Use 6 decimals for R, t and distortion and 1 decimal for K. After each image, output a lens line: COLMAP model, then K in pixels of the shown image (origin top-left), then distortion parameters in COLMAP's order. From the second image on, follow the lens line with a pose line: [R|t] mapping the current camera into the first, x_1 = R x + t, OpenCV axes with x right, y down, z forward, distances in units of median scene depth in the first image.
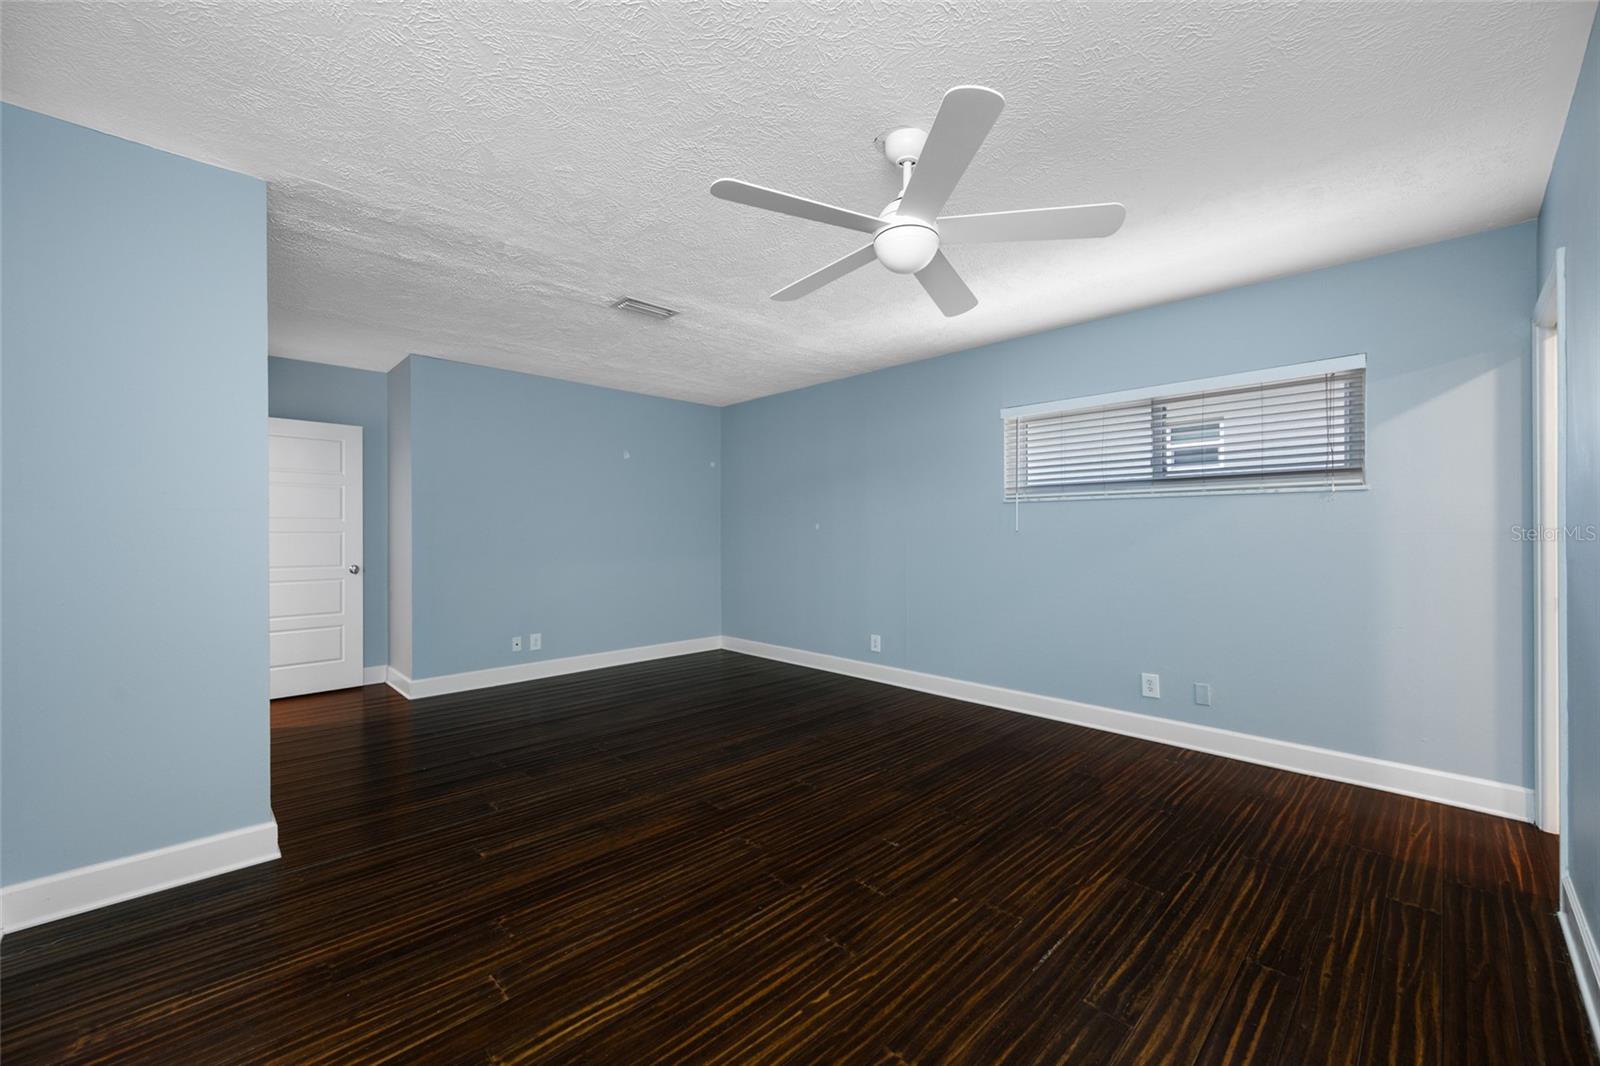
lens RADIAL K [[632.4, 0, 804.8], [0, 632.4, 530.5], [0, 0, 1]] dist [-0.000062, -0.000189]
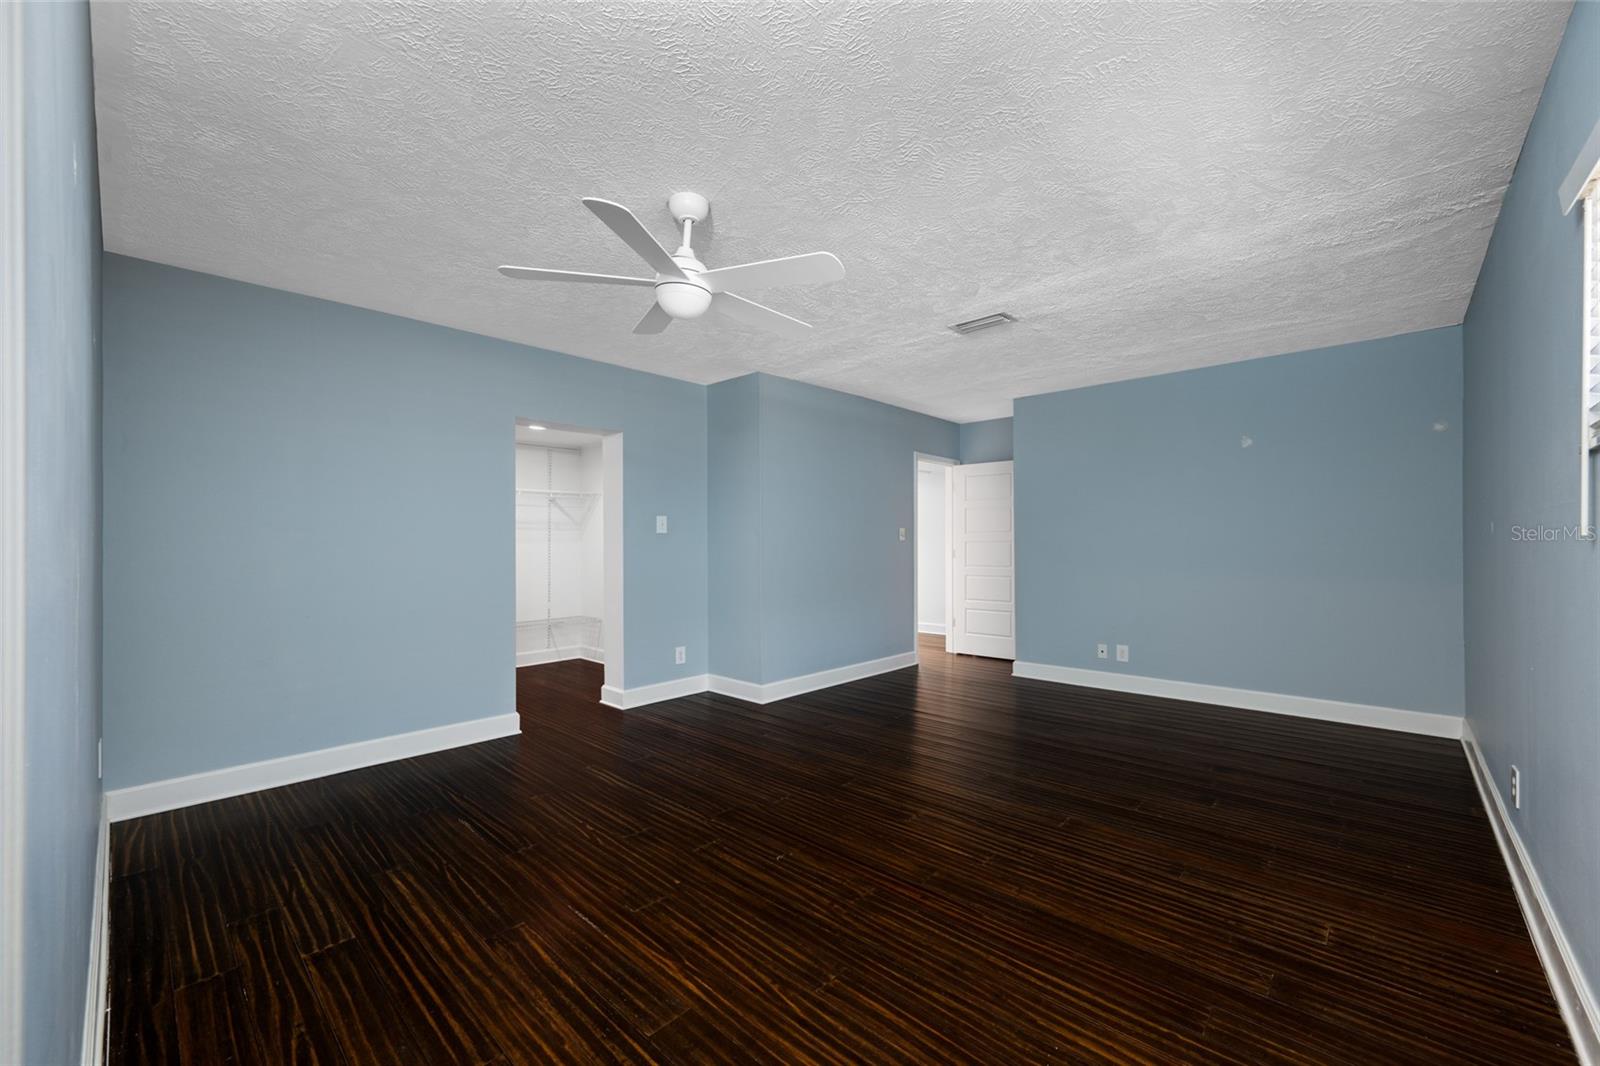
lens RADIAL K [[632.4, 0, 804.3], [0, 632.4, 542.0], [0, 0, 1]] dist [-0.000062, -0.000189]
pose [[0.044837, -0.000912, -0.998994, 1.239368], [0.007346, 0.999973, -0.000583, 0.002075], [0.998967, -0.007313, 0.044842, 1.090573]]
